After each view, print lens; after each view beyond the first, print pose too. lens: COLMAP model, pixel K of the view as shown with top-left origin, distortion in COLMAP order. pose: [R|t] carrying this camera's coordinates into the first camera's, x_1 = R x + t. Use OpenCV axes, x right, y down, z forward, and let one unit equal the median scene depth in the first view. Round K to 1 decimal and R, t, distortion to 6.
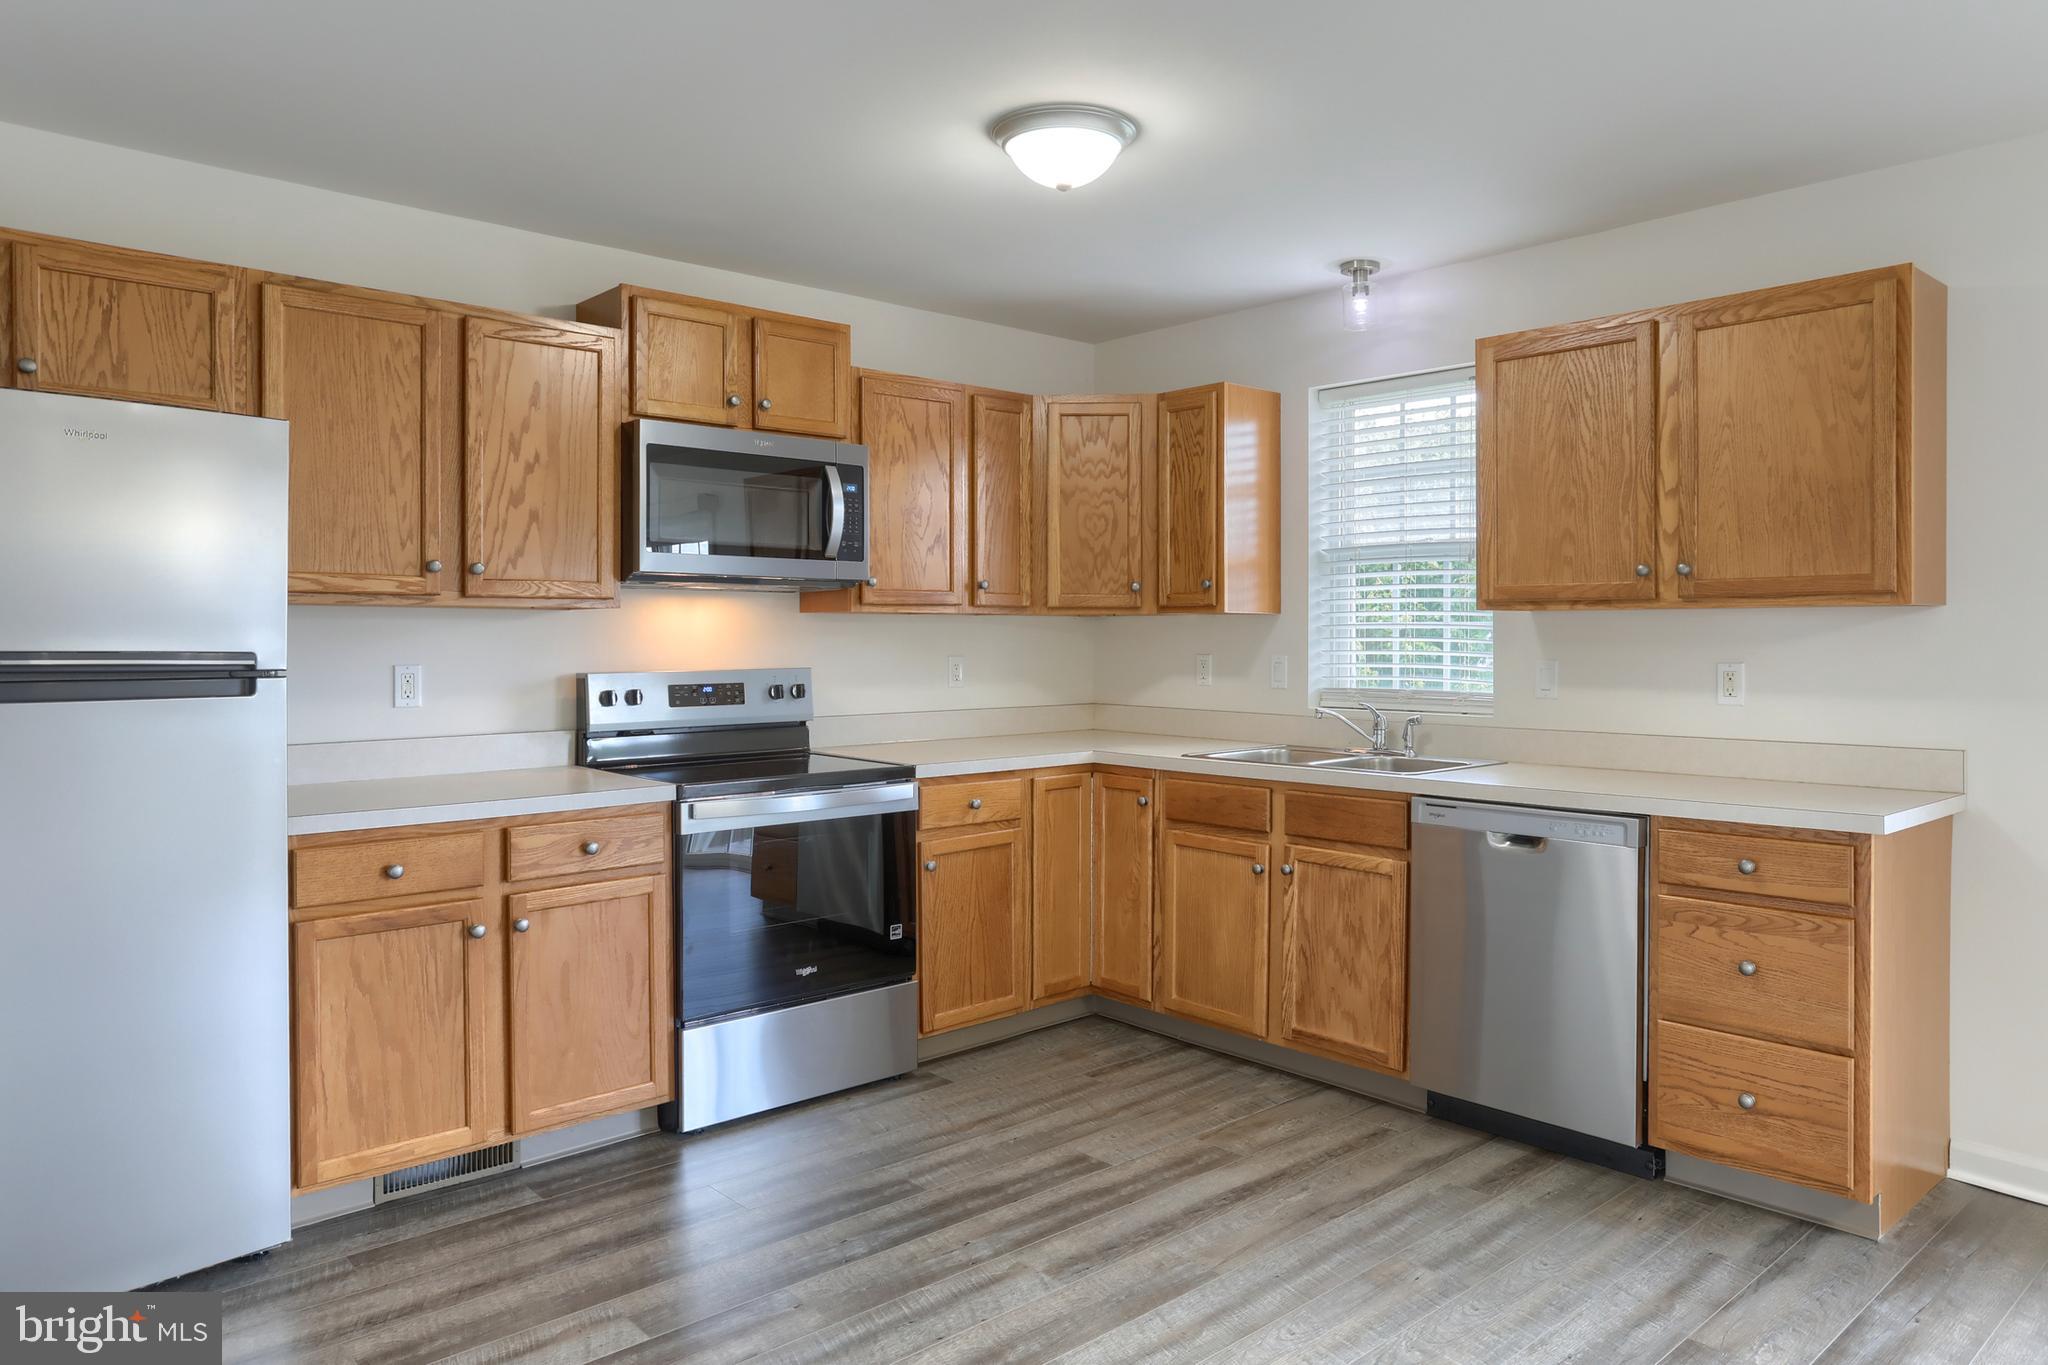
lens RADIAL K [[1363.9, 0, 1025.8], [0, 1363.9, 636.0], [0, 0, 1]] dist [-0.041708, 0.045490]
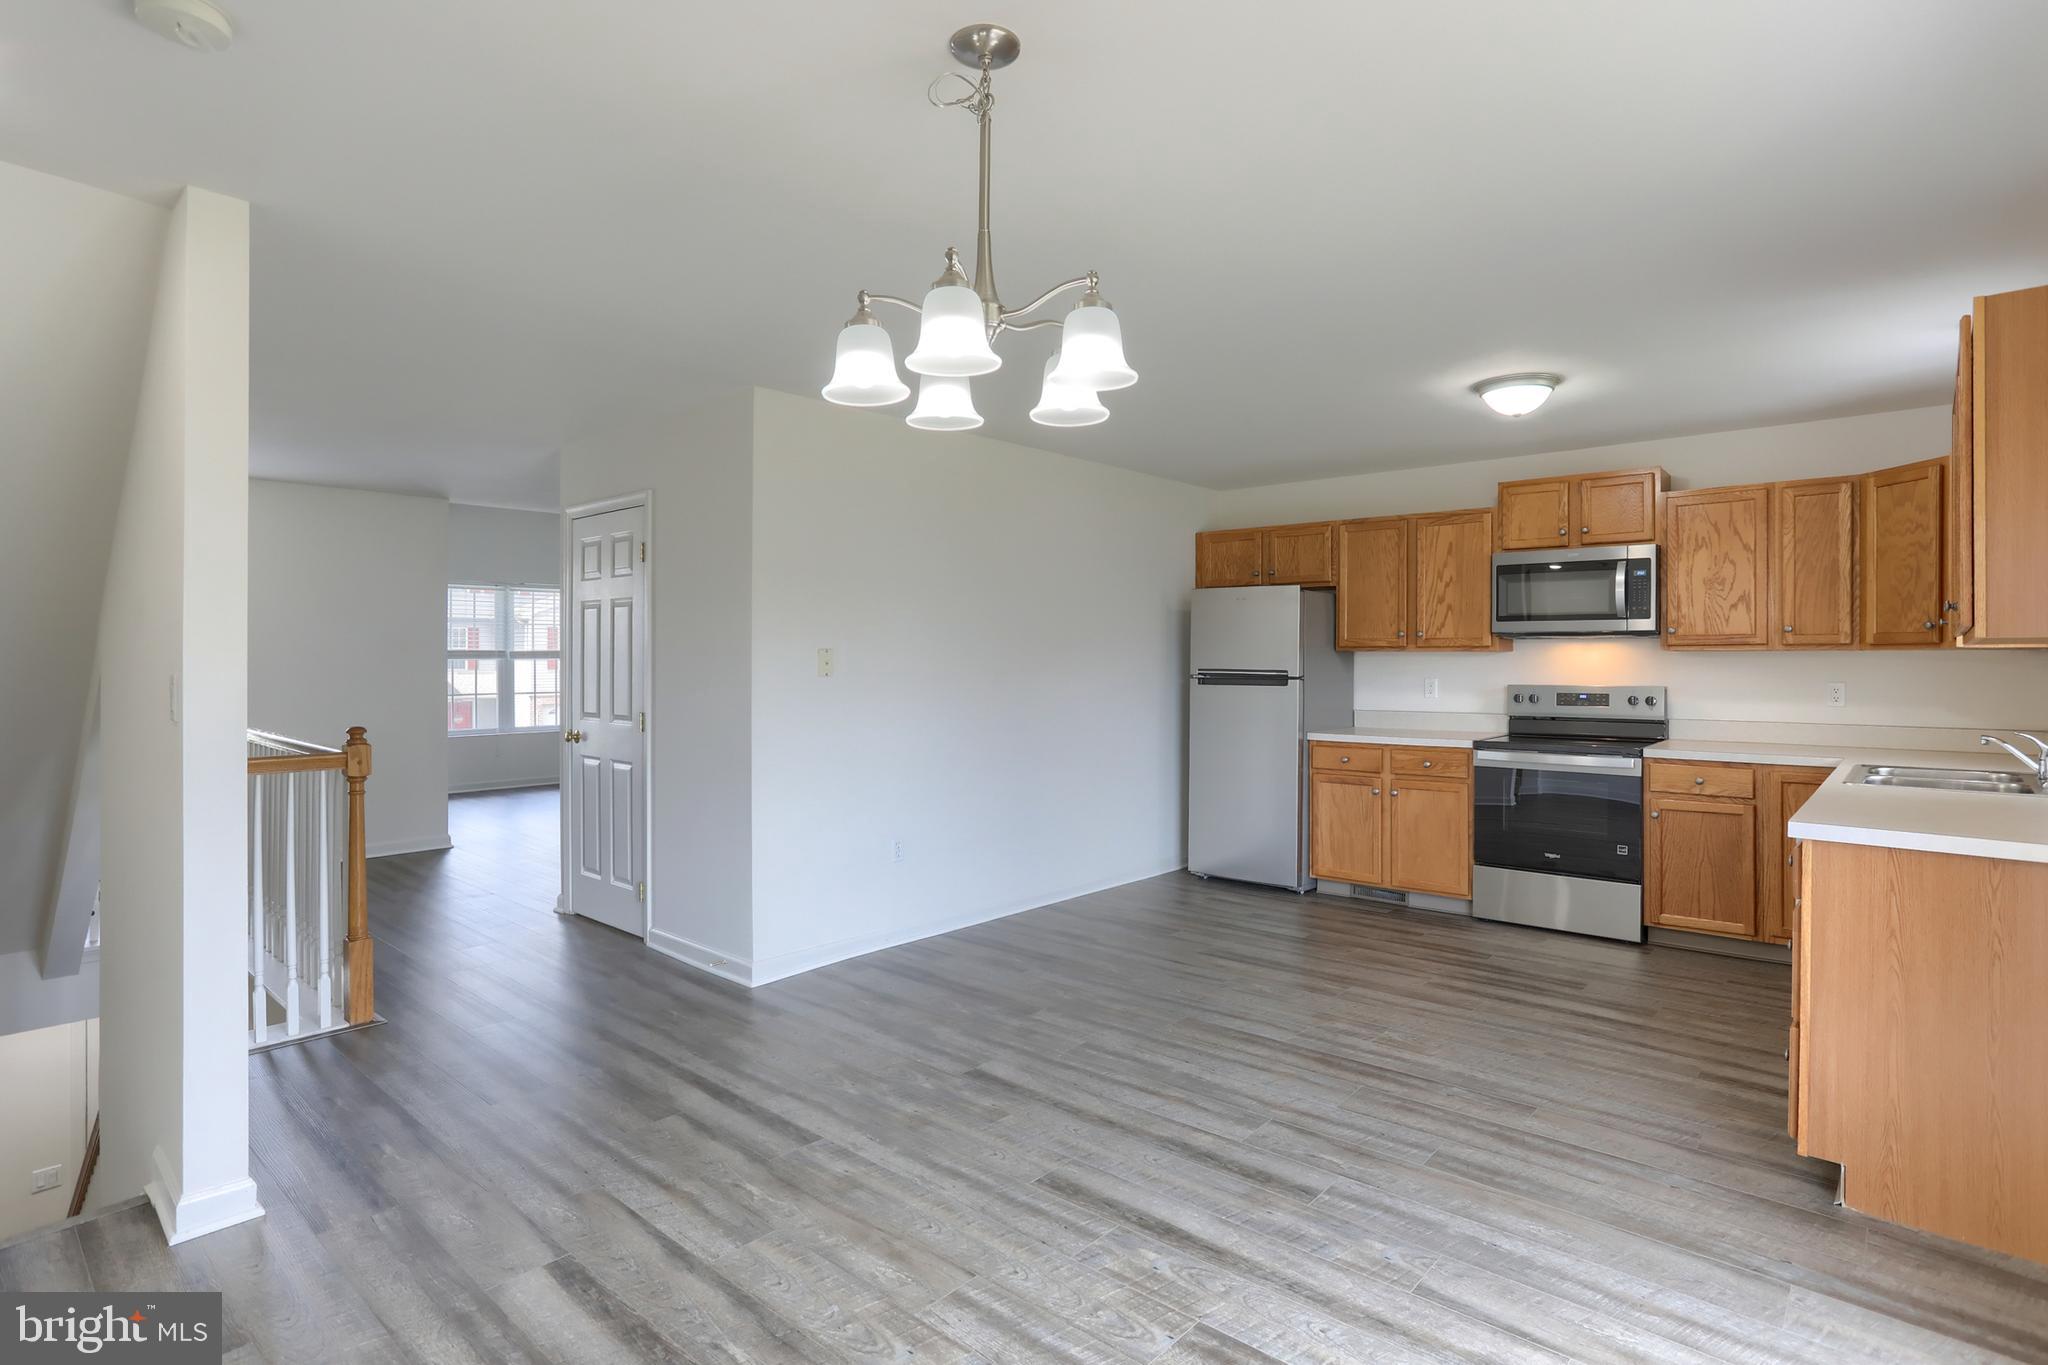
lens RADIAL K [[1029.8, 0, 1017.6], [0, 1029.8, 661.8], [0, 0, 1]] dist [-0.060854, 0.032356]
pose [[0.093976, 0.000489, -0.995574, 1.133291], [-0.003331, 0.999994, 0.000177, -0.003295], [0.995569, 0.003299, 0.093978, 0.193489]]
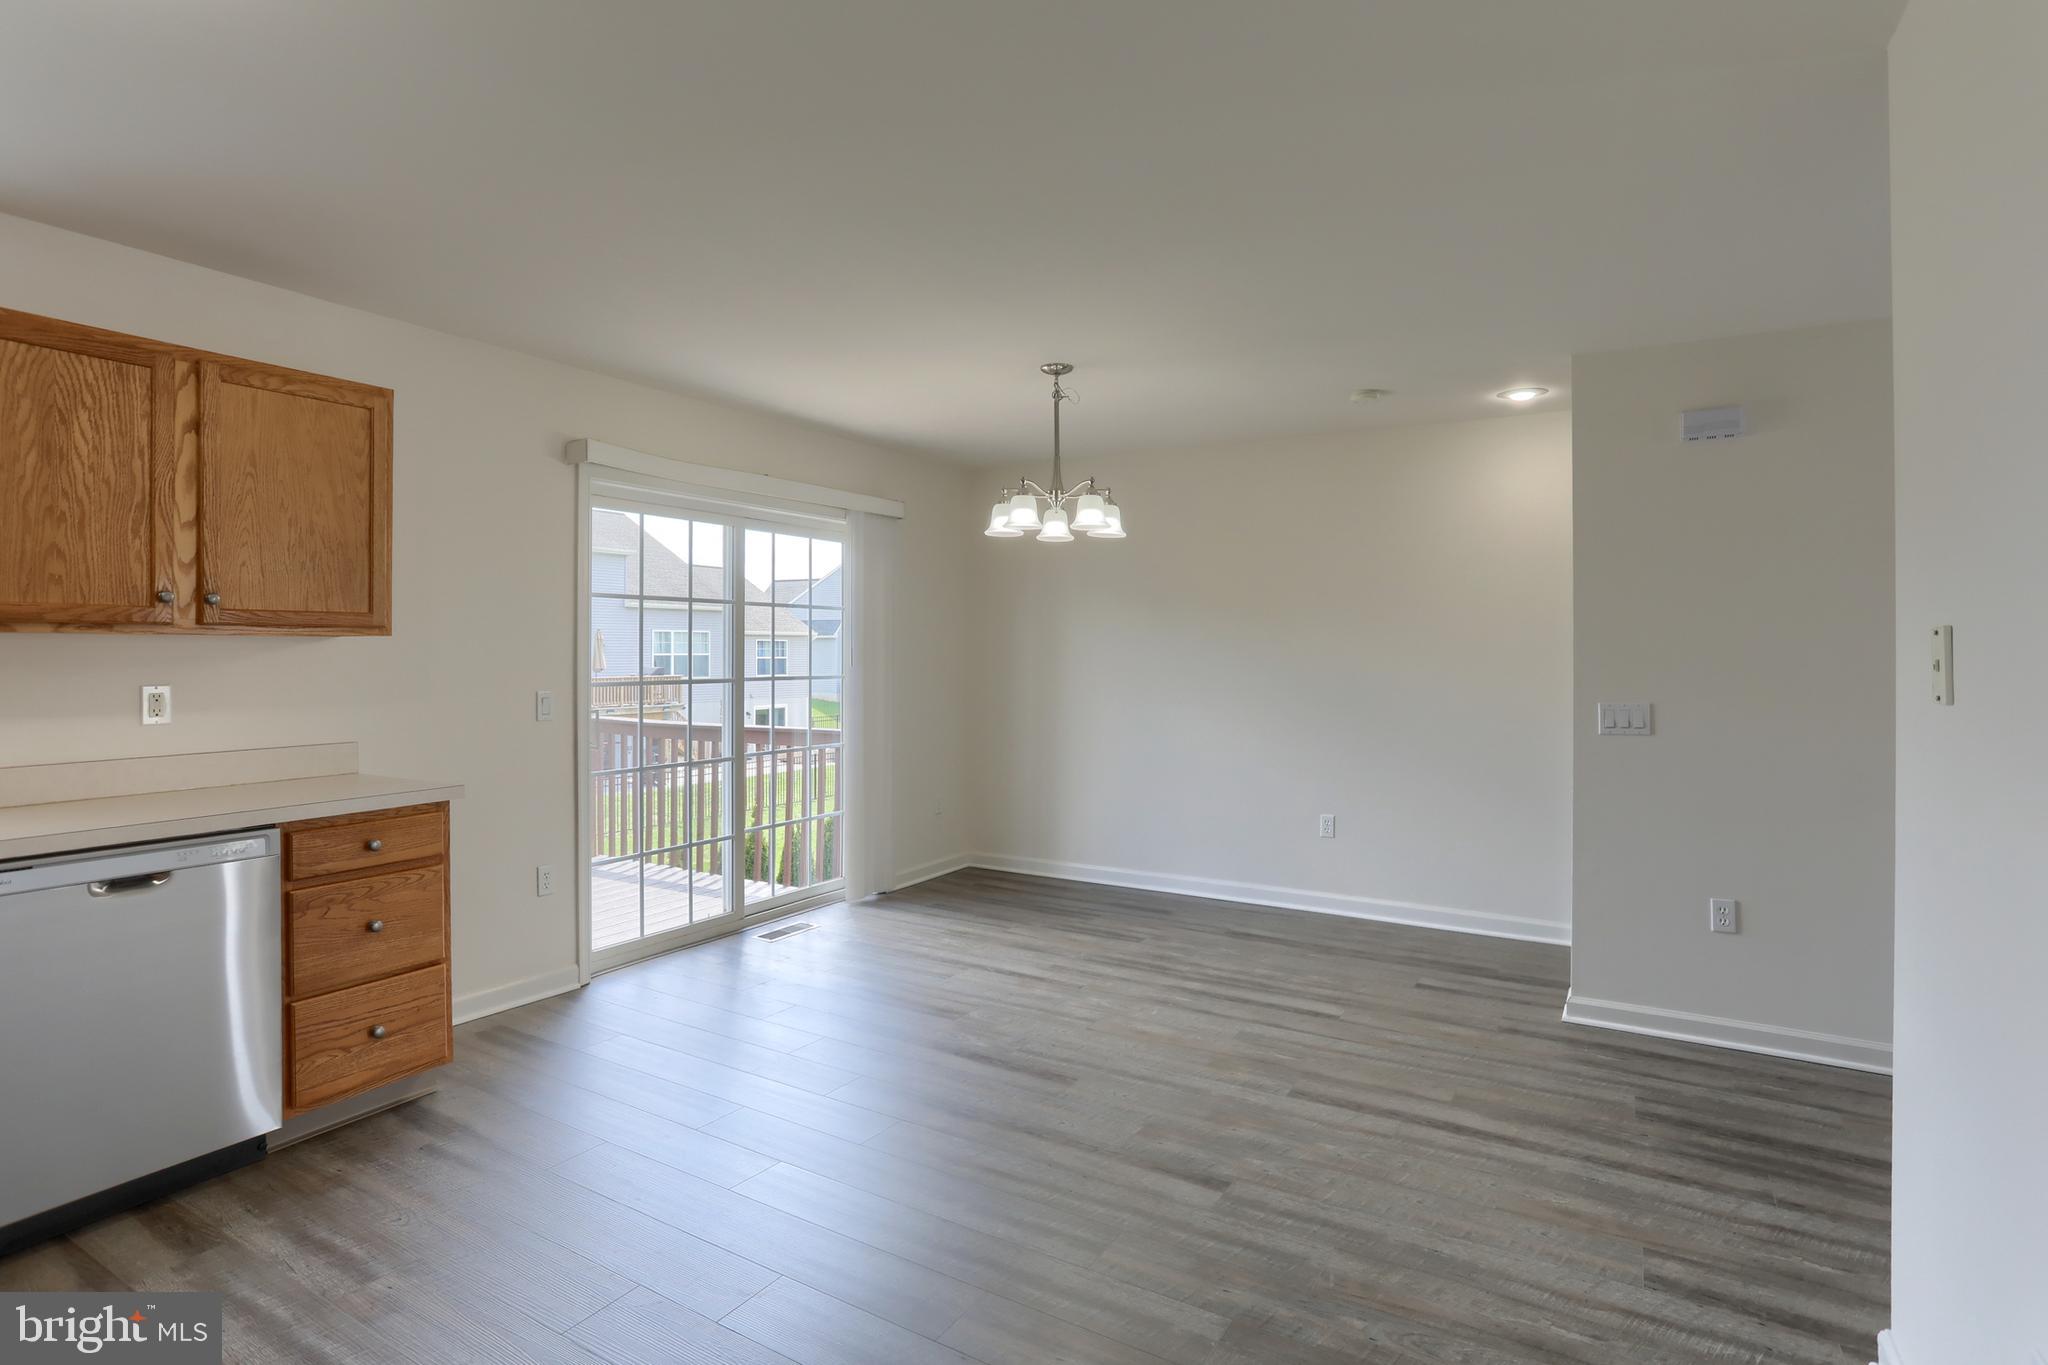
lens RADIAL K [[1028.2, 0, 1050.7], [0, 1028.2, 643.3], [0, 0, 1]] dist [-0.063284, 0.031899]
pose [[-0.309723, 0.006807, 0.950802, -0.453789], [-0.000273, 0.999974, -0.007248, -0.007795], [-0.950827, -0.002504, -0.309713, 0.581270]]
